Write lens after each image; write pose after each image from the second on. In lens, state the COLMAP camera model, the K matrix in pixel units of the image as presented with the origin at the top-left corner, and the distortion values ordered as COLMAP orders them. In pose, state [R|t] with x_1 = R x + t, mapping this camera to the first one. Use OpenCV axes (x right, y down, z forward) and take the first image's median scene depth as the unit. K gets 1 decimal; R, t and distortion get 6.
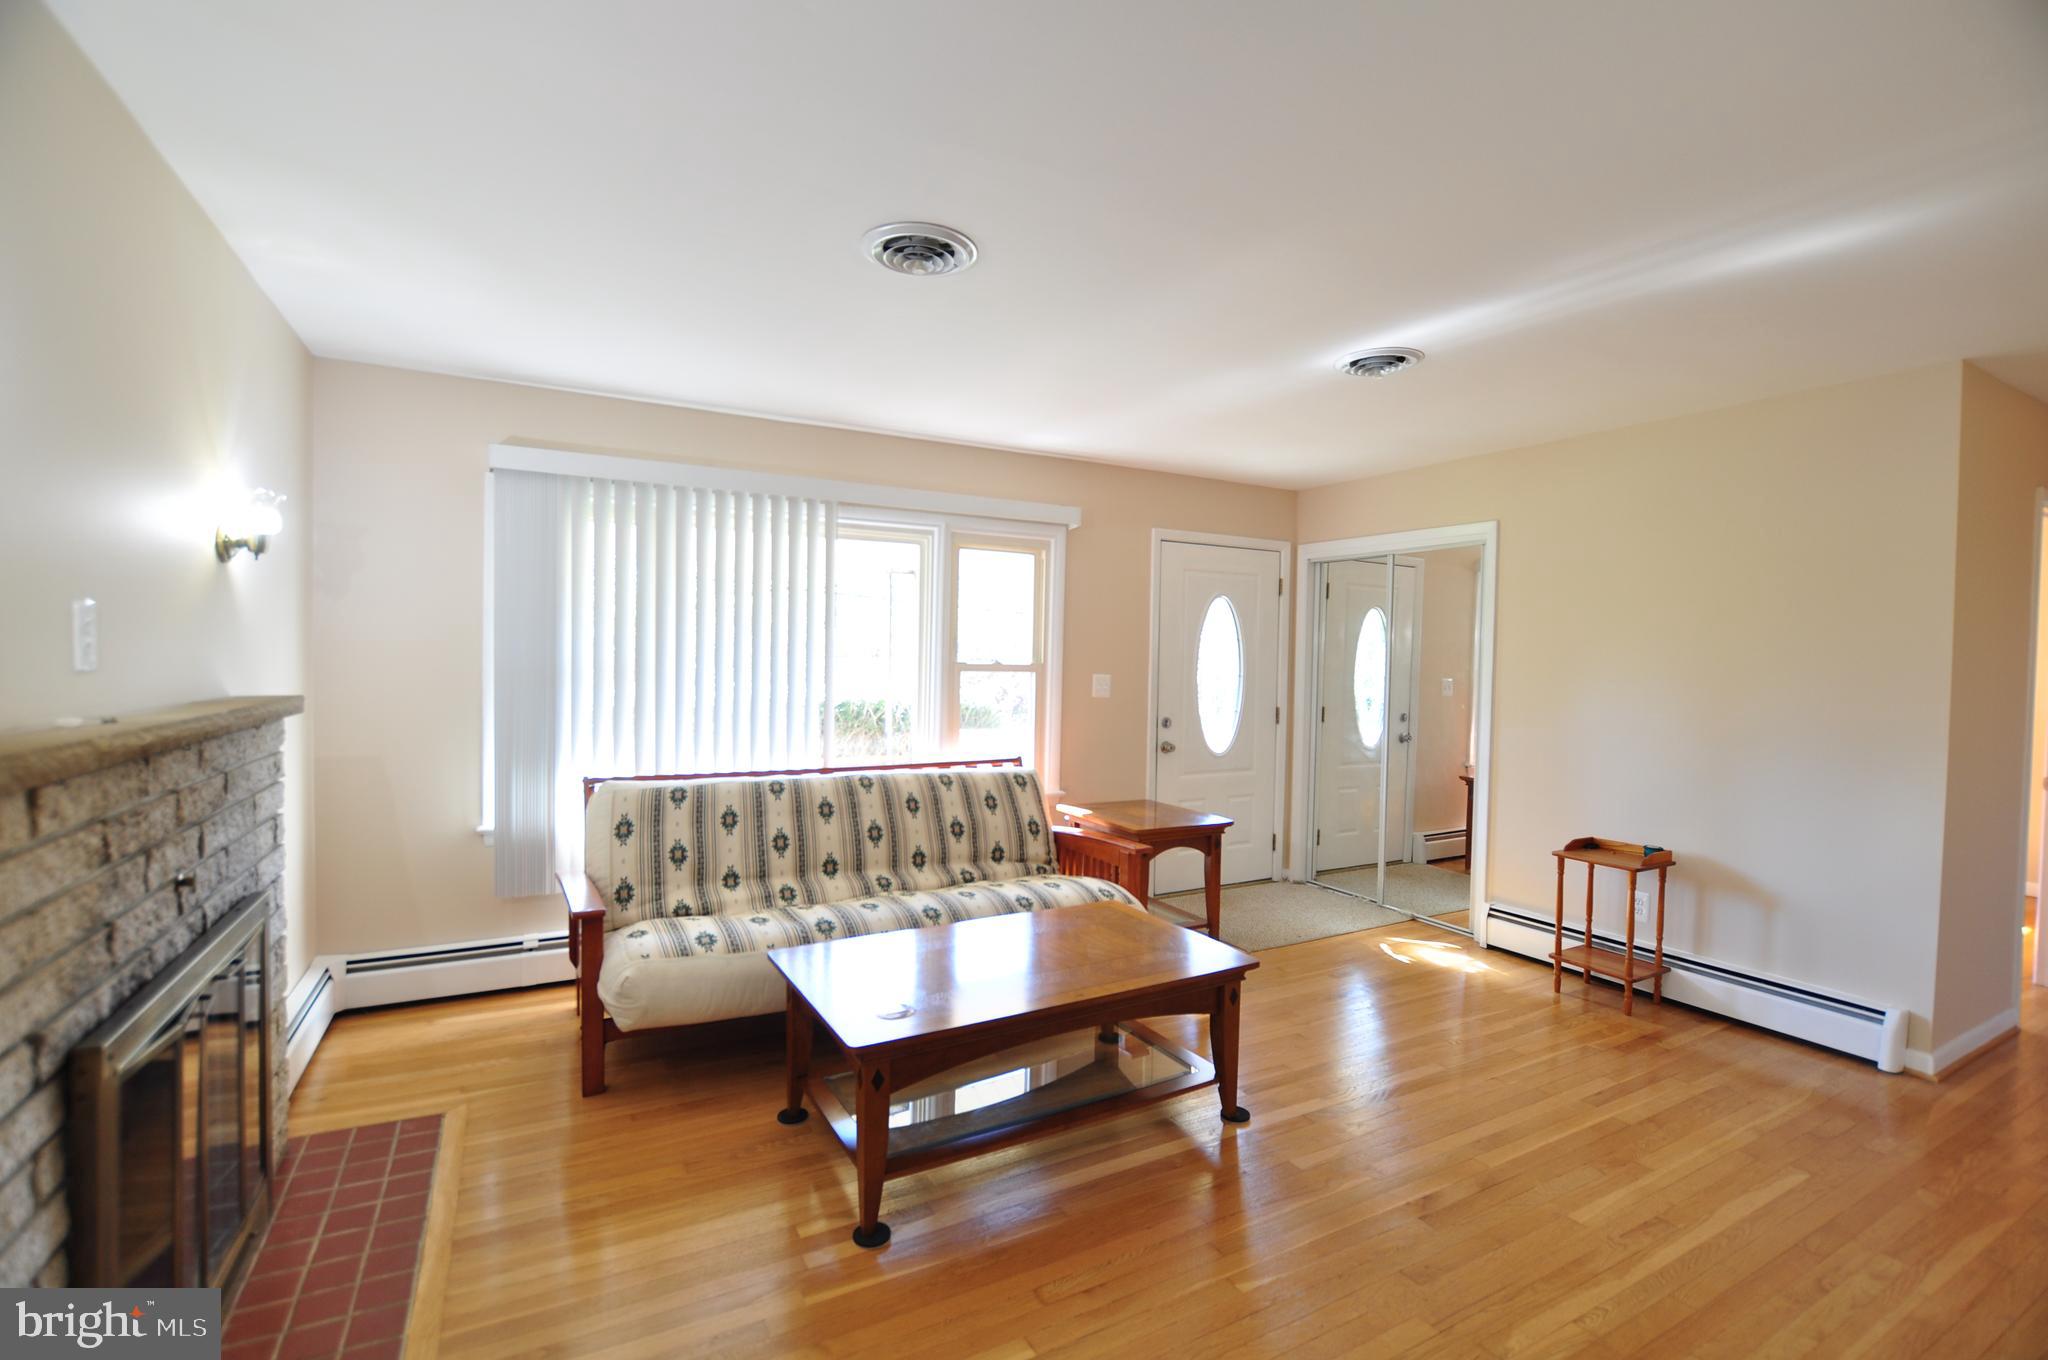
lens RADIAL K [[908.6, 0, 1038.3], [0, 908.6, 678.1], [0, 0, 1]] dist [-0.023392, 0.000719]
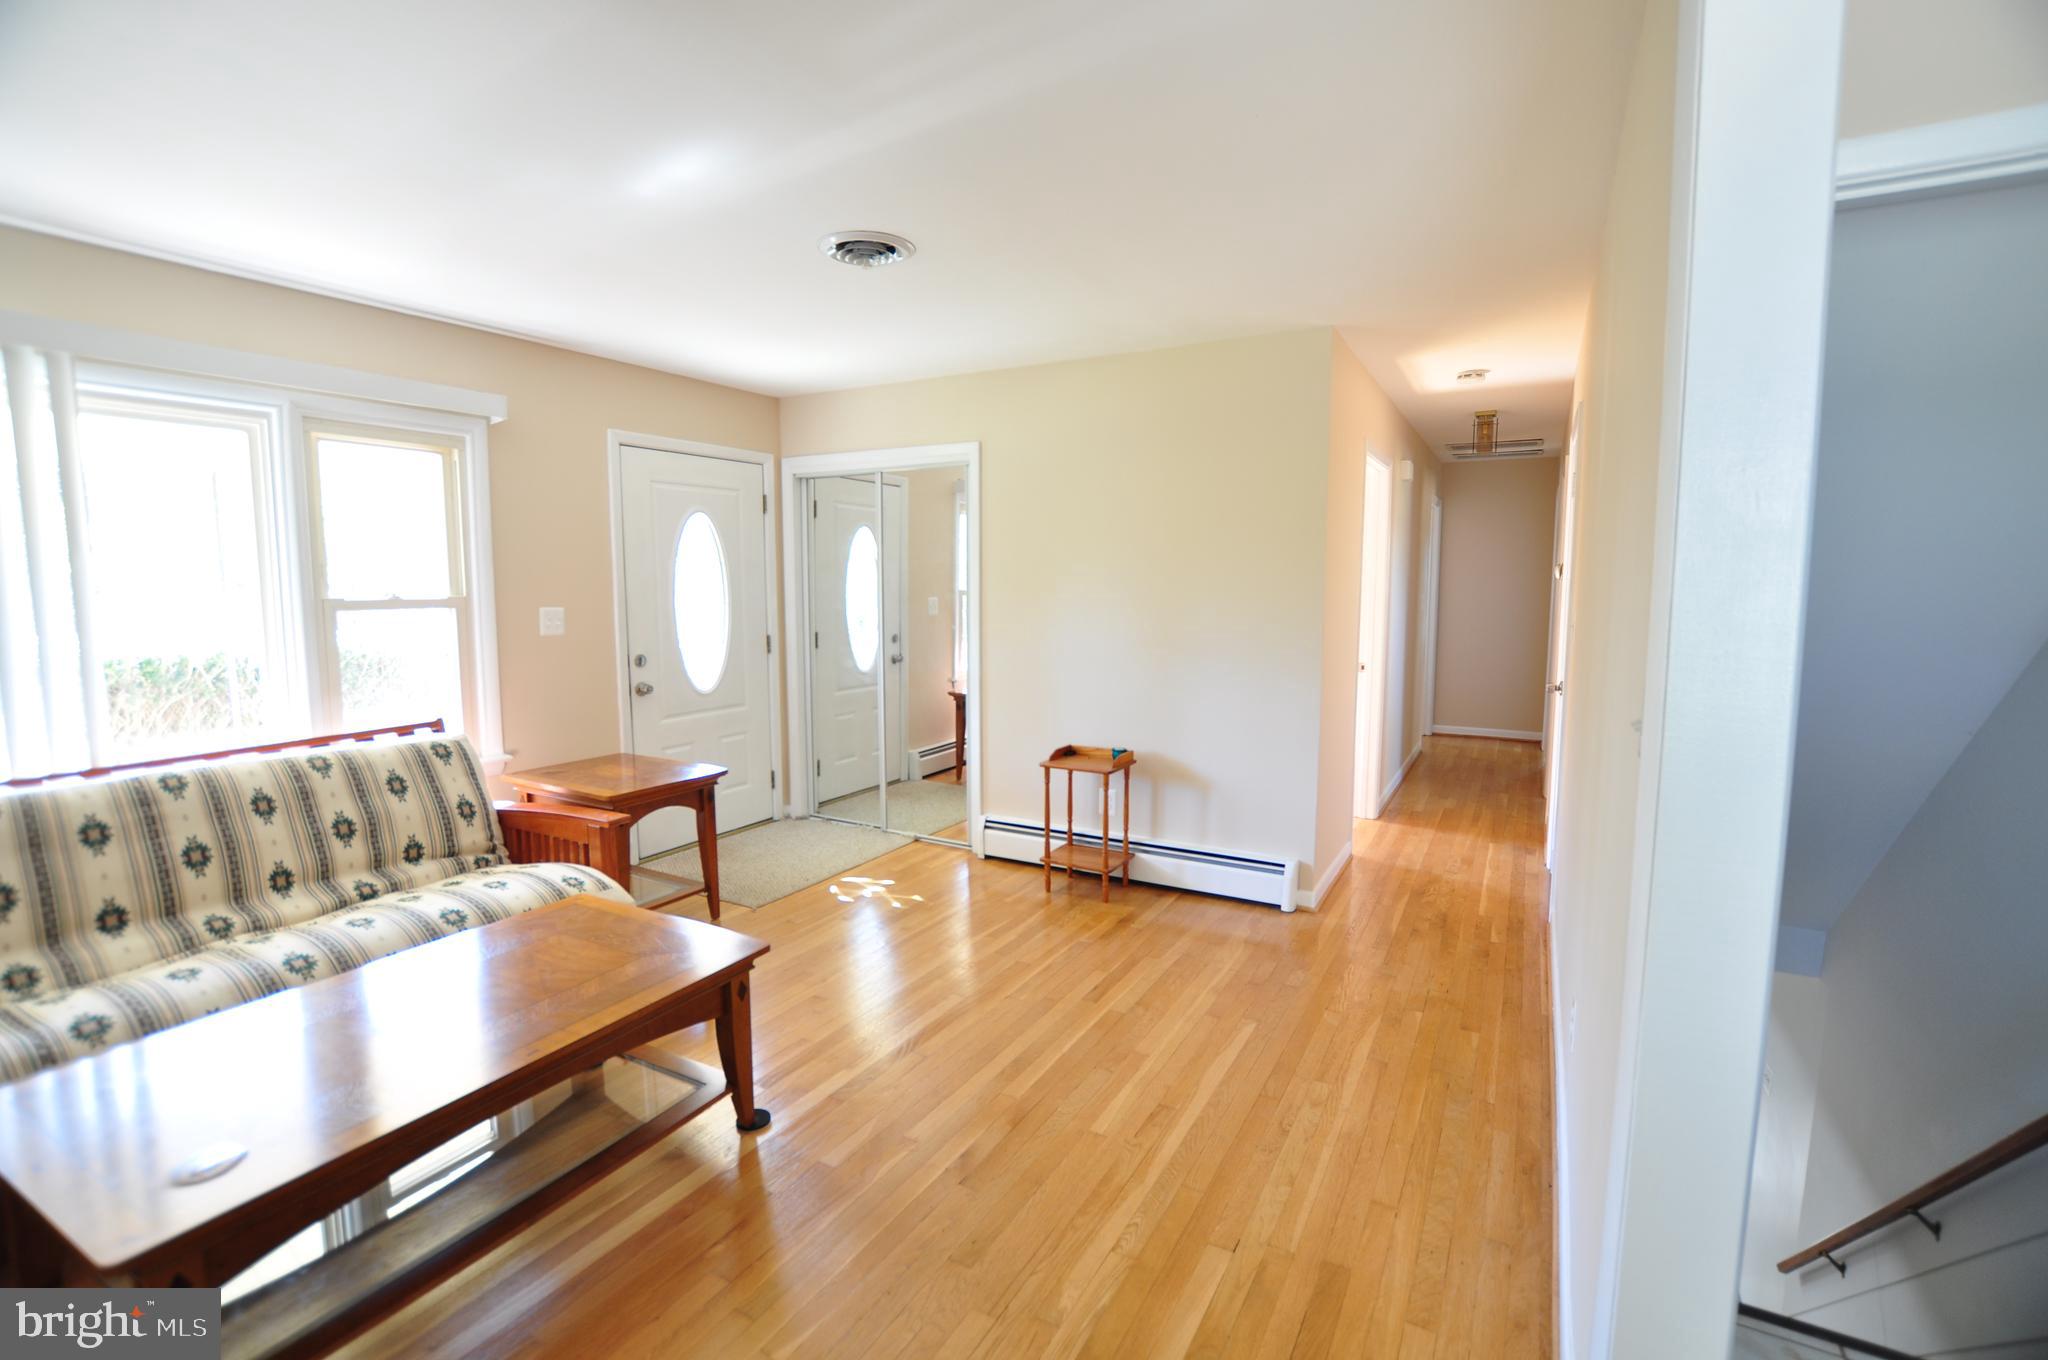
lens RADIAL K [[908.6, 0, 1038.3], [0, 908.6, 678.1], [0, 0, 1]] dist [-0.023392, 0.000719]
pose [[0.851392, -0.073898, 0.519299, 0.022175], [0.026947, 0.994881, 0.097397, -0.010895], [-0.523838, -0.068929, 0.849025, 0.102079]]
